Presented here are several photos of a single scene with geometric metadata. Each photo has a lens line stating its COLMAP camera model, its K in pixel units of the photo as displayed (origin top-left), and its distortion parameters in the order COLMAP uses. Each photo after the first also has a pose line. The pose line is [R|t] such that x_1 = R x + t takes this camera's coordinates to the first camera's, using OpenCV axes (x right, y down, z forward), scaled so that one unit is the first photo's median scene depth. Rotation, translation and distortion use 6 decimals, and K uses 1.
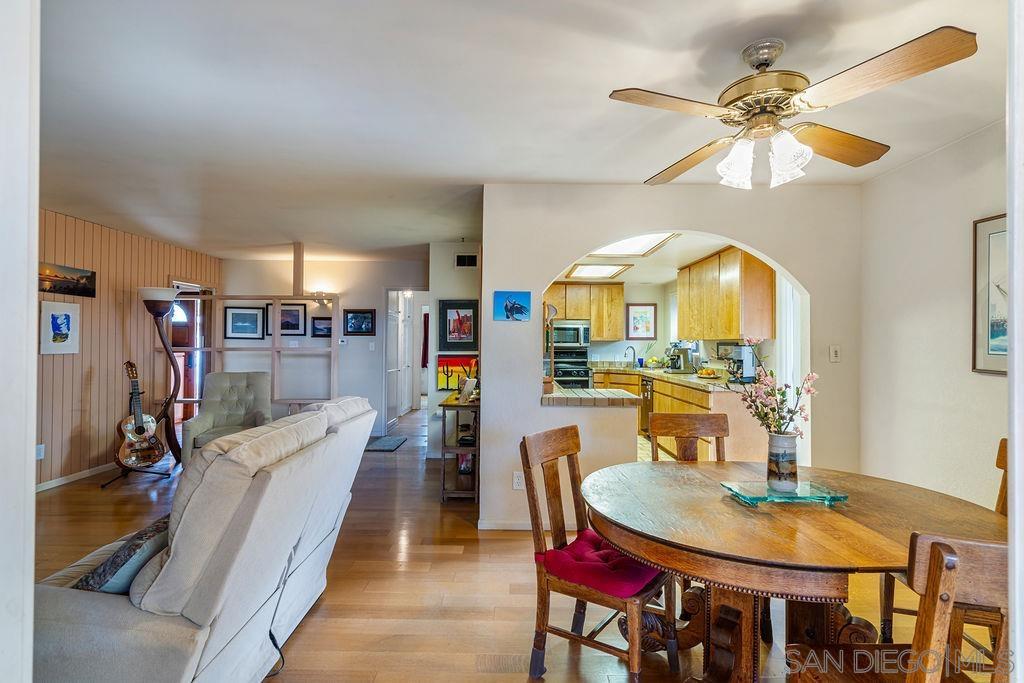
lens RADIAL K [[525.1, 0, 509.8], [0, 525.1, 342.0], [0, 0, 1]] dist [-0.001212, 0.002603]
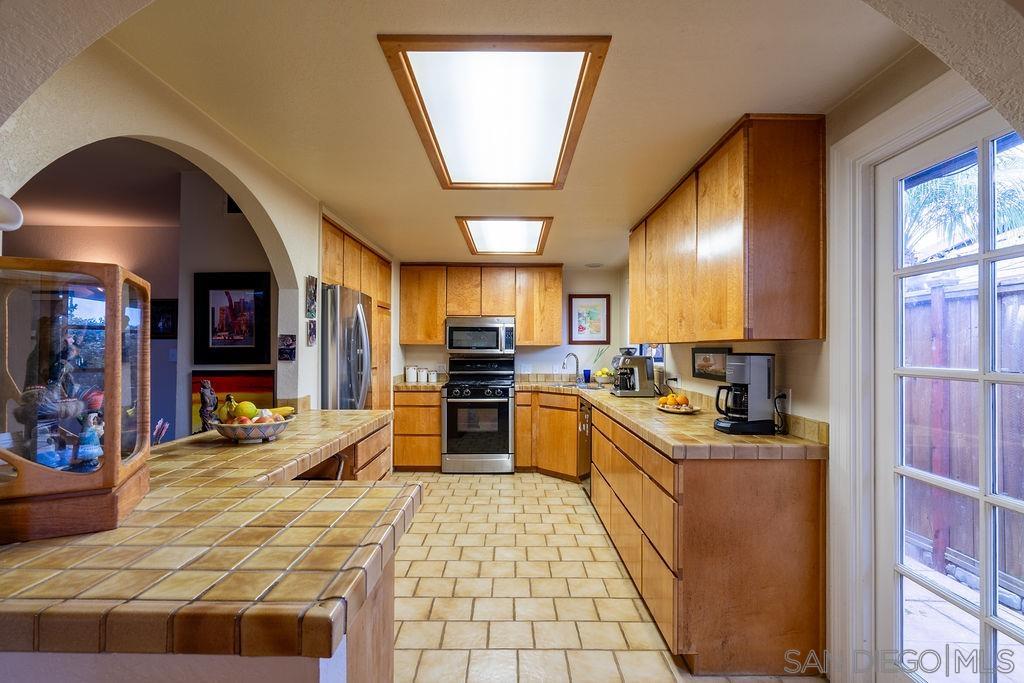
lens RADIAL K [[469.7, 0, 508.3], [0, 469.7, 347.3], [0, 0, 1]] dist [0.001948, -0.000056]
pose [[0.999992, -0.003510, 0.001737, 0.161023], [0.003513, 0.999993, -0.001320, 0.000729], [-0.001733, 0.001326, 0.999998, 0.407418]]
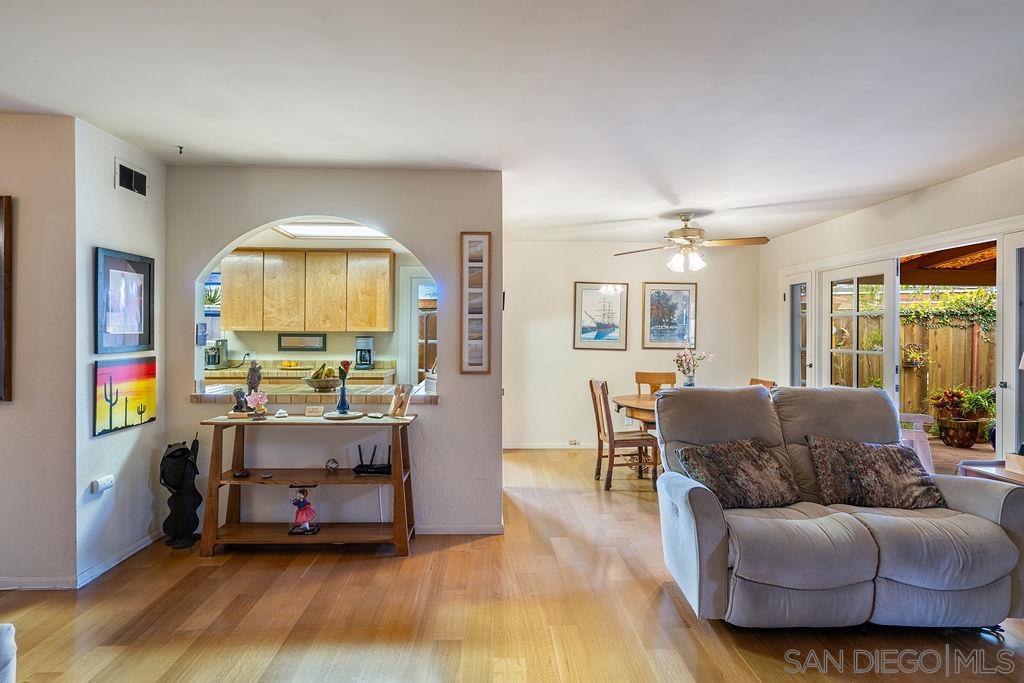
lens RADIAL K [[525.1, 0, 513.2], [0, 525.1, 333.0], [0, 0, 1]] dist [-0.001212, 0.002603]
pose [[-0.043196, -0.001860, 0.999065, -0.512314], [-0.009597, 0.999953, 0.001447, -0.004746], [-0.999021, -0.009526, -0.043211, 0.521969]]
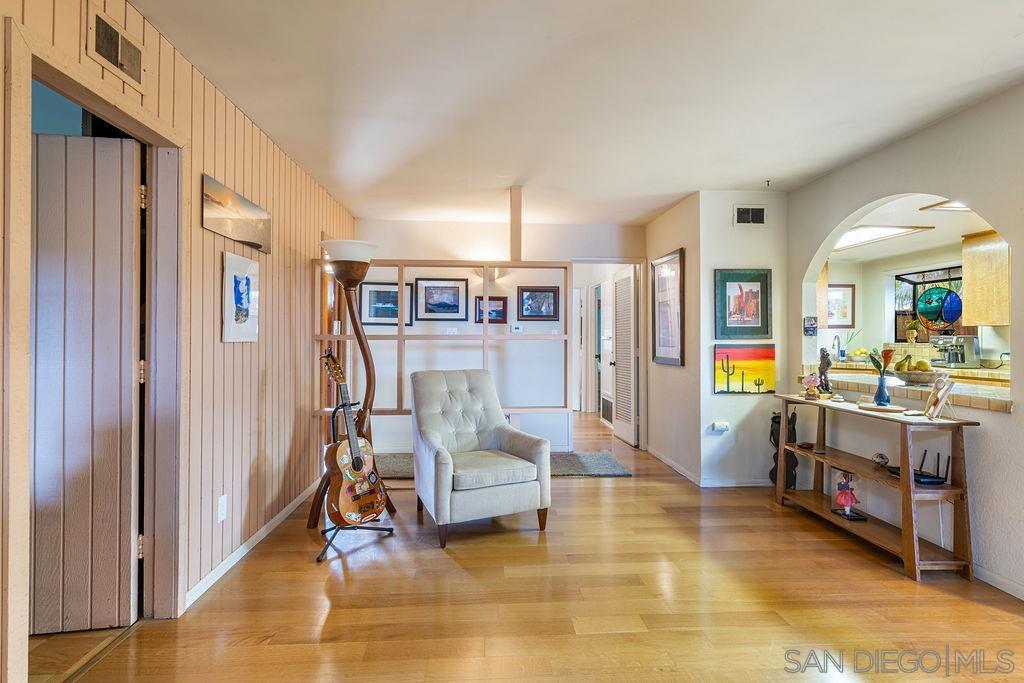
lens RADIAL K [[525.1, 0, 515.0], [0, 525.1, 336.3], [0, 0, 1]] dist [-0.001212, 0.002603]
pose [[0.997218, -0.000841, 0.074541, -0.379335], [0.000900, 0.999999, -0.000751, 0.010886], [-0.074541, 0.000816, 0.997218, 0.241310]]
